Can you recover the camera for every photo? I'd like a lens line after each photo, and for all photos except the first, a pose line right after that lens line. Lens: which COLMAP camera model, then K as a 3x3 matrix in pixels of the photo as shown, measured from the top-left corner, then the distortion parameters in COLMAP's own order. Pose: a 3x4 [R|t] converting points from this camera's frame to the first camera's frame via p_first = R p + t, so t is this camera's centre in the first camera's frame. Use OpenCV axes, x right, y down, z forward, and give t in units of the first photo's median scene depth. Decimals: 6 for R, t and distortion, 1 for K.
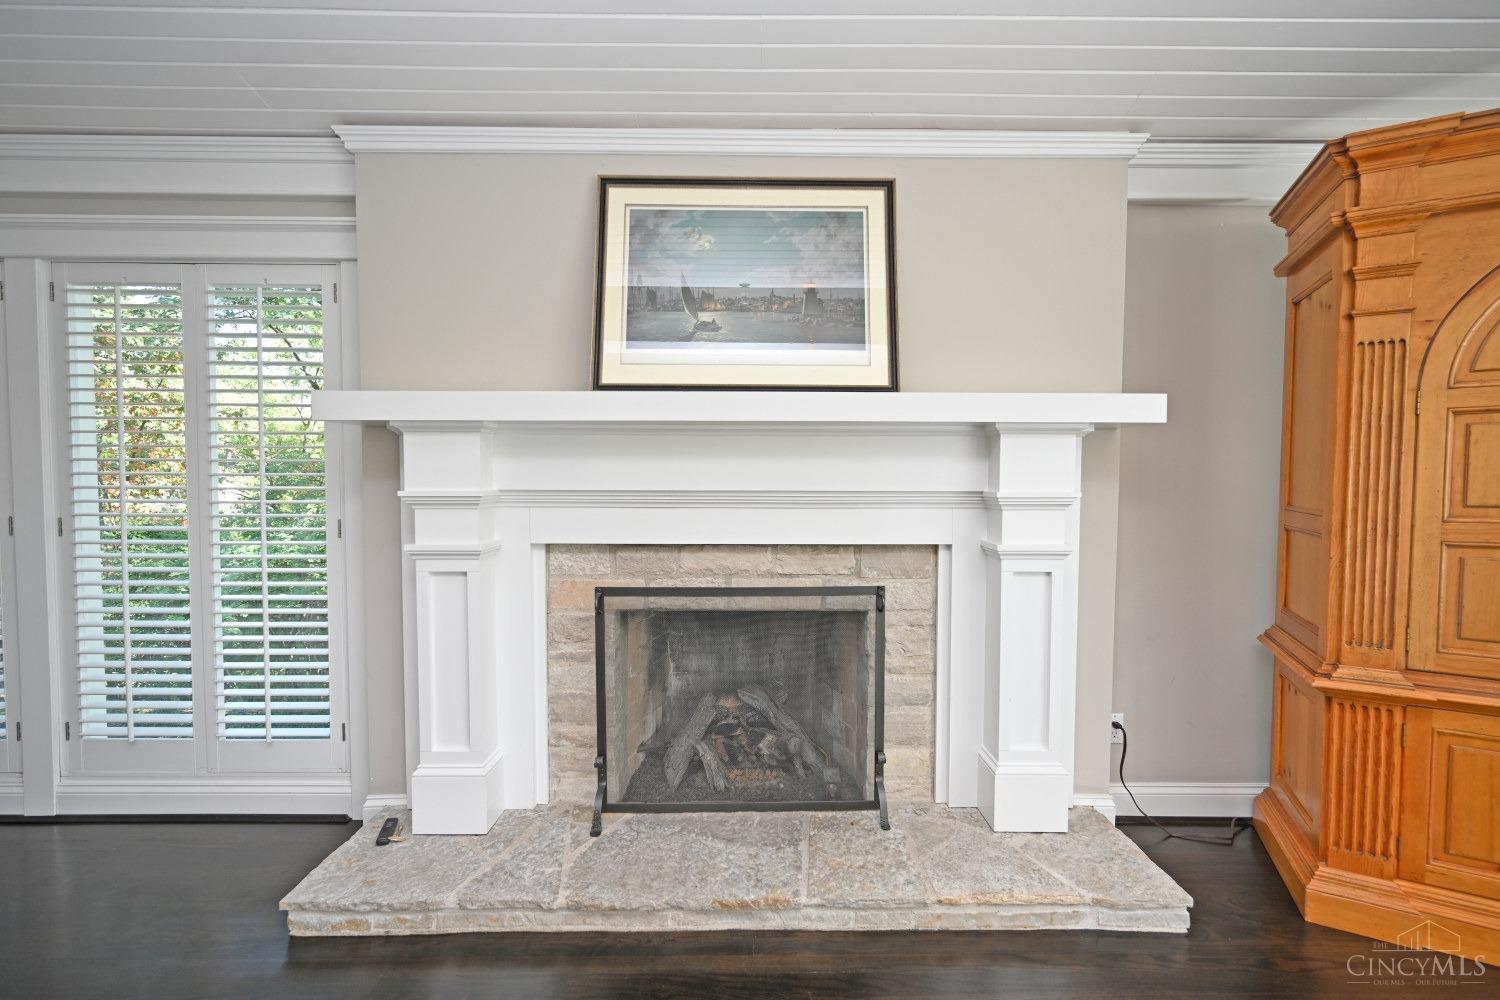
lens RADIAL K [[594.4, 0, 764.4], [0, 594.4, 499.3], [0, 0, 1]] dist [-0.000225, 0.000130]
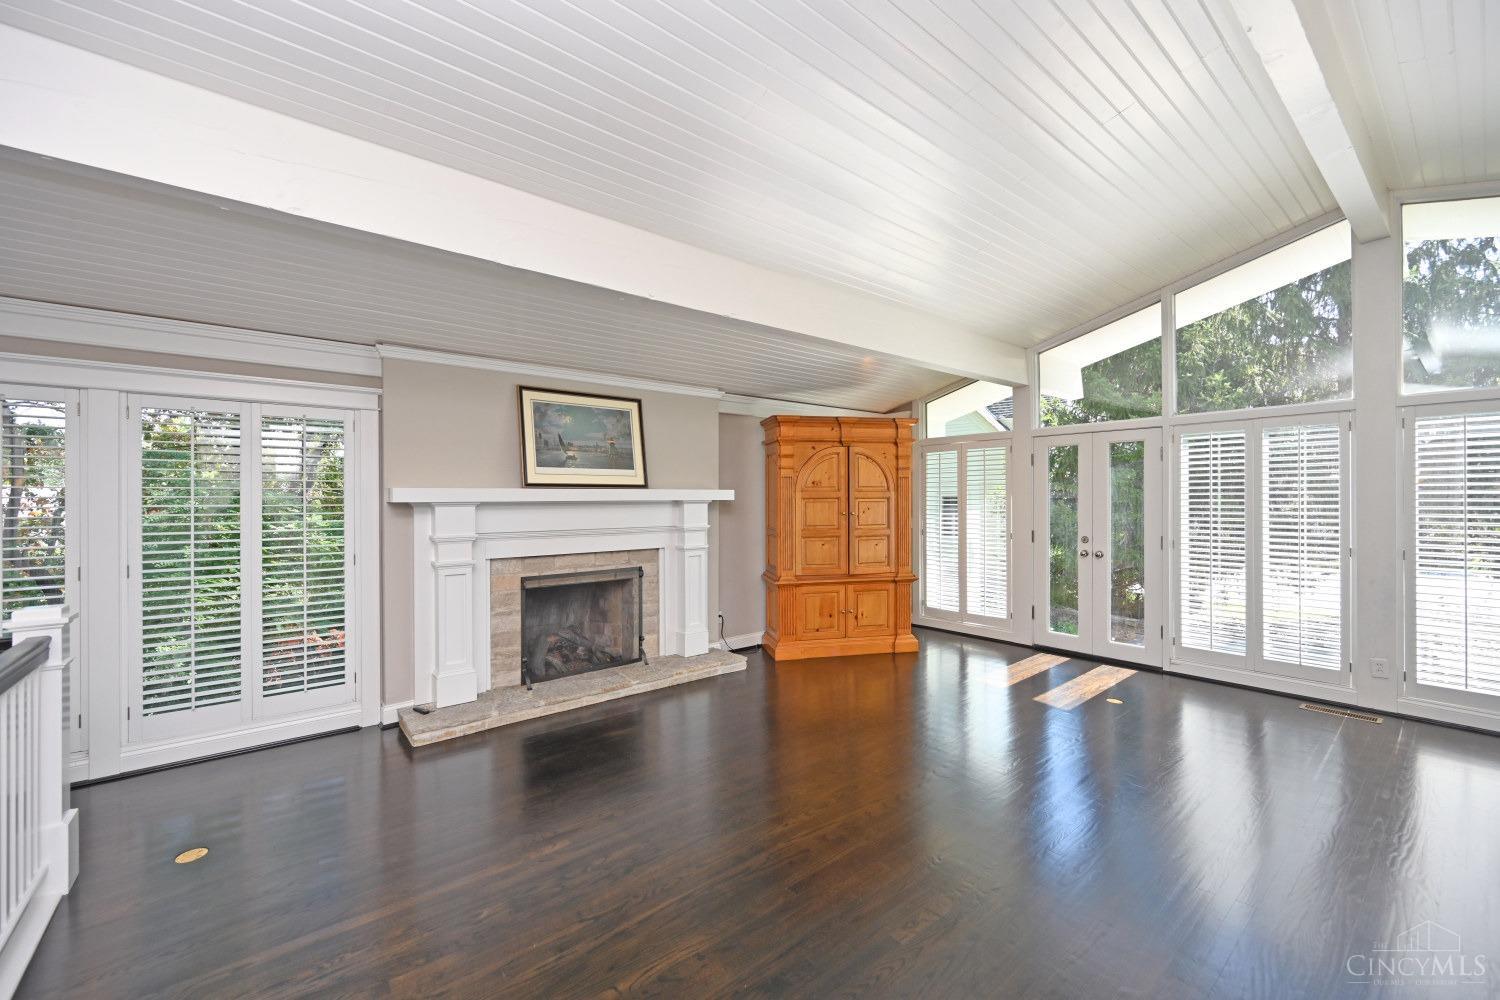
lens RADIAL K [[594.4, 0, 747.1], [0, 594.4, 501.6], [0, 0, 1]] dist [-0.000225, 0.000130]
pose [[0.783461, -0.008982, 0.621376, -0.963431], [0.031370, 0.999192, -0.025110, -0.042836], [-0.620648, 0.039165, 0.783110, -1.170625]]
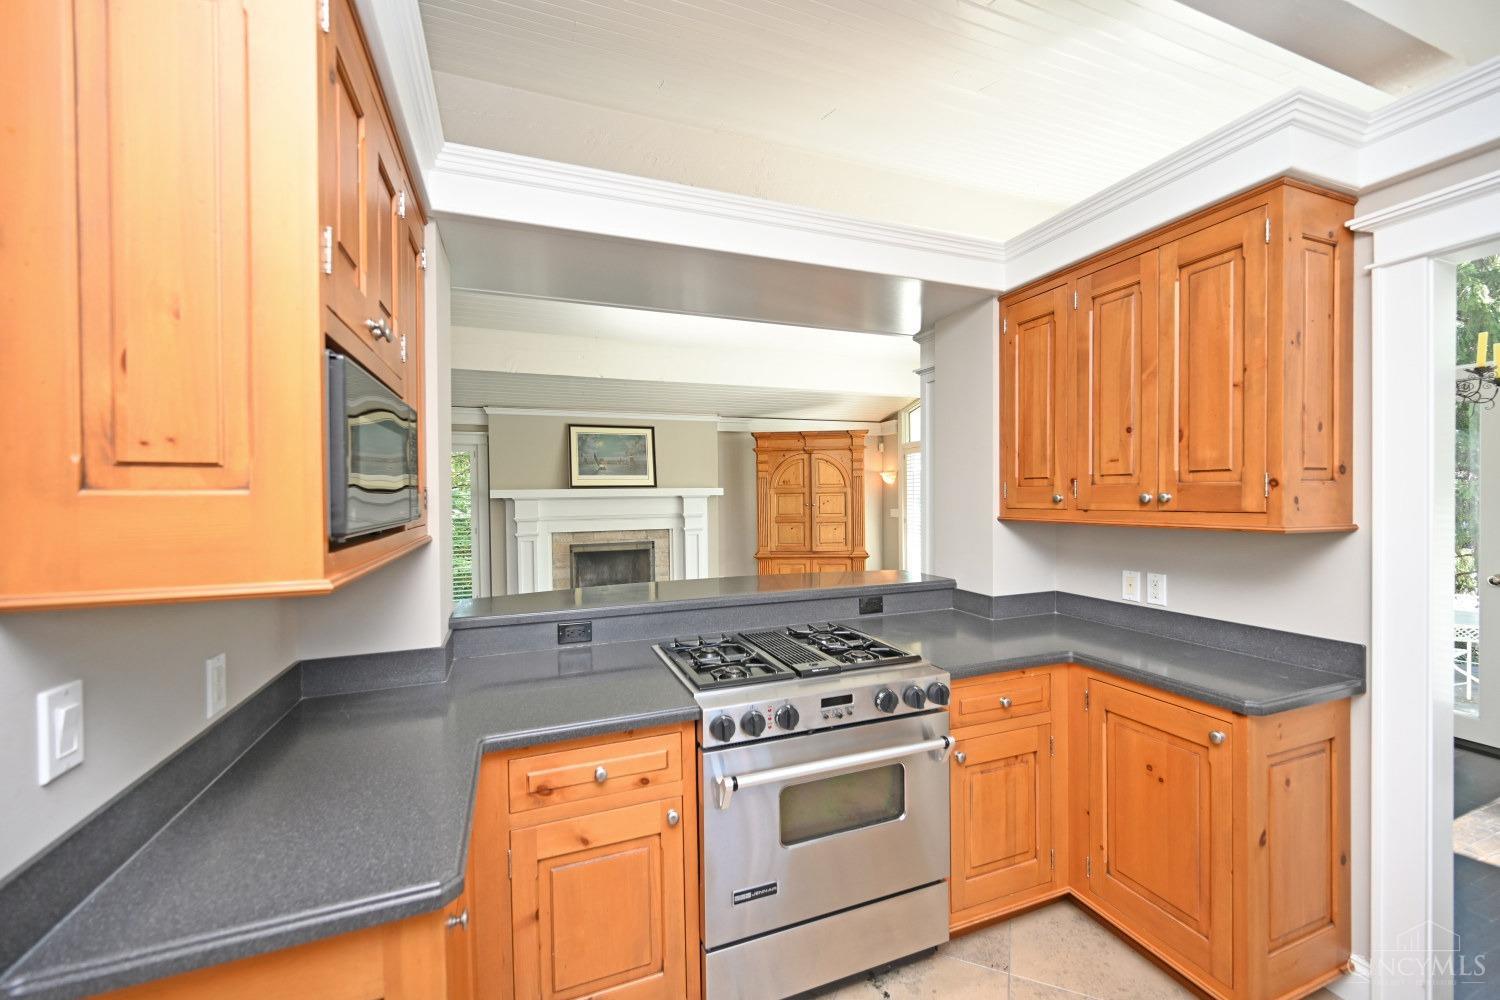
lens RADIAL K [[594.4, 0, 755.8], [0, 594.4, 501.4], [0, 0, 1]] dist [-0.000225, 0.000130]
pose [[0.933870, -0.018494, 0.357135, -0.493838], [0.028557, 0.999329, -0.022925, 0.009256], [-0.356471, 0.031608, 0.933772, -2.534420]]
